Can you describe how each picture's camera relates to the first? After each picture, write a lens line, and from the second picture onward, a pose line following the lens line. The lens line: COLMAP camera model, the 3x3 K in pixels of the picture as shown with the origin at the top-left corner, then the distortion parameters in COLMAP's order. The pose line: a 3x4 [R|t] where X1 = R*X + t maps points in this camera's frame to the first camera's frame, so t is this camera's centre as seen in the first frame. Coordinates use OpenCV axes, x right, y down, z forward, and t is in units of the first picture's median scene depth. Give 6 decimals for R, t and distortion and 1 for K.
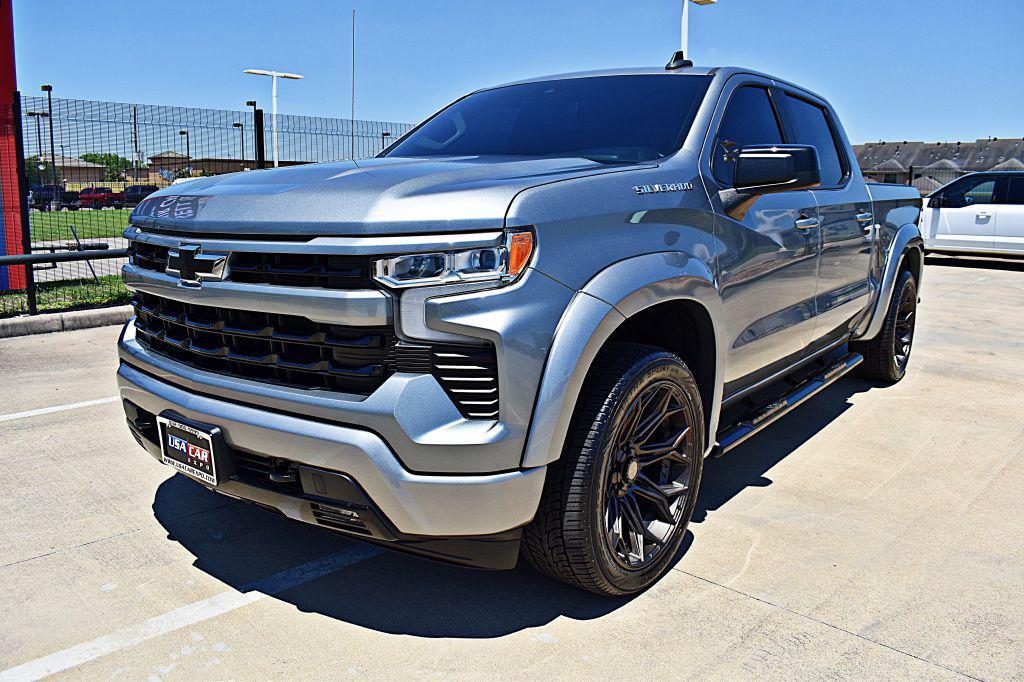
lens RADIAL K [[788.3, 0, 513.7], [0, 788.3, 337.9], [0, 0, 1]] dist [-0.099075, 0.017787]
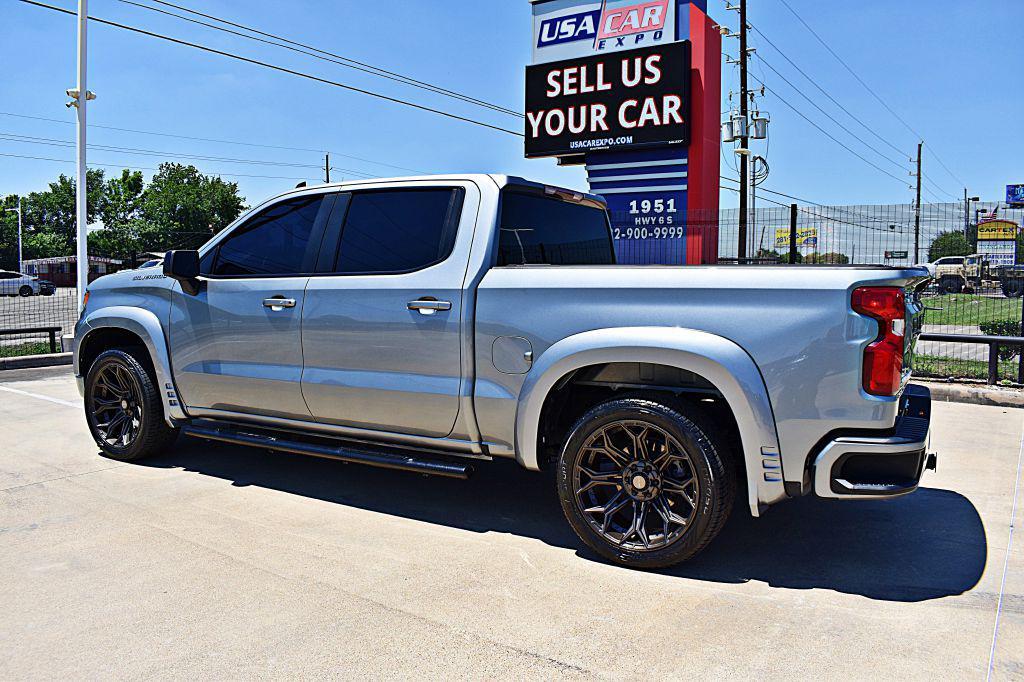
lens RADIAL K [[788.3, 0, 514.3], [0, 788.3, 336.9], [0, 0, 1]] dist [-0.099075, 0.017787]
pose [[0.157819, 0.074809, -0.984630, 2.375320], [-0.186090, 0.981513, 0.044745, -0.308719], [0.969775, 0.176168, 0.168823, 1.628112]]
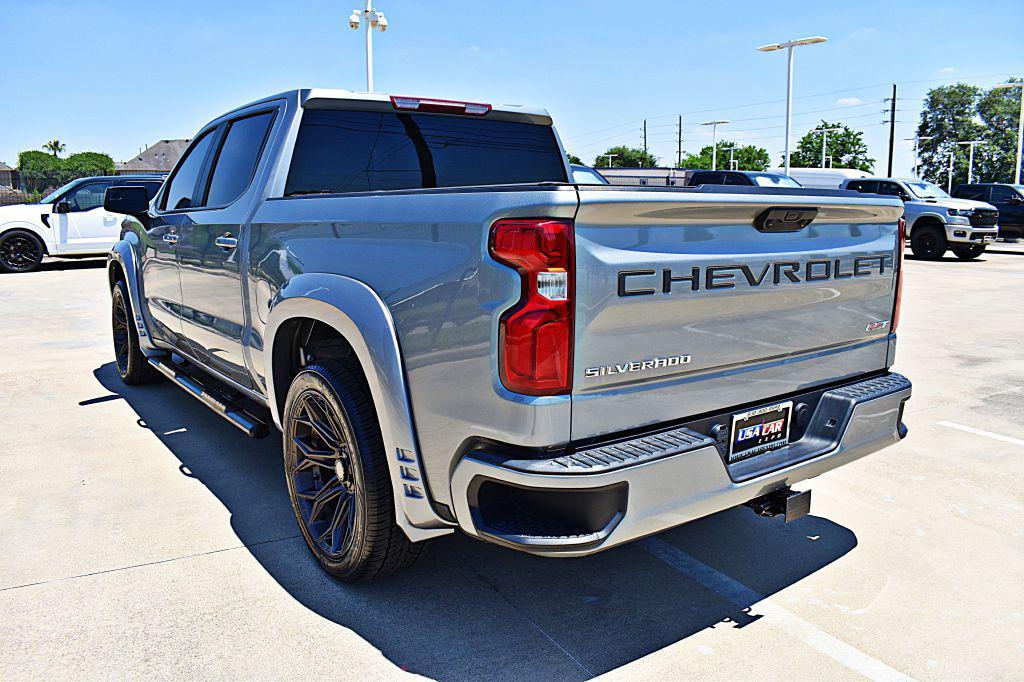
lens RADIAL K [[788.3, 0, 511.9], [0, 788.3, 333.6], [0, 0, 1]] dist [-0.099075, 0.017787]
pose [[0.308431, -0.170922, 0.935765, -1.344136], [0.173105, 0.977384, 0.121468, -0.203053], [-0.935364, 0.124522, 0.331043, 0.796375]]
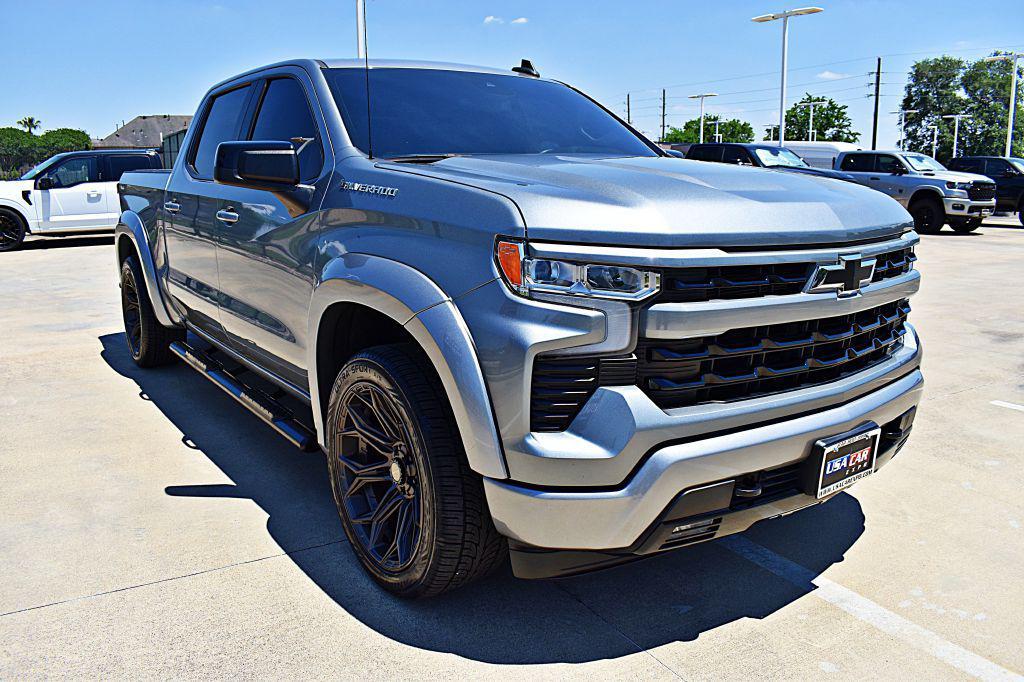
lens RADIAL K [[788.3, 0, 515.3], [0, 788.3, 332.3], [0, 0, 1]] dist [-0.099075, 0.017787]
pose [[0.283262, -0.200798, 0.937786, -1.271228], [0.177187, 0.971959, 0.154595, -0.217029], [-0.942532, 0.122373, 0.310898, 0.940510]]
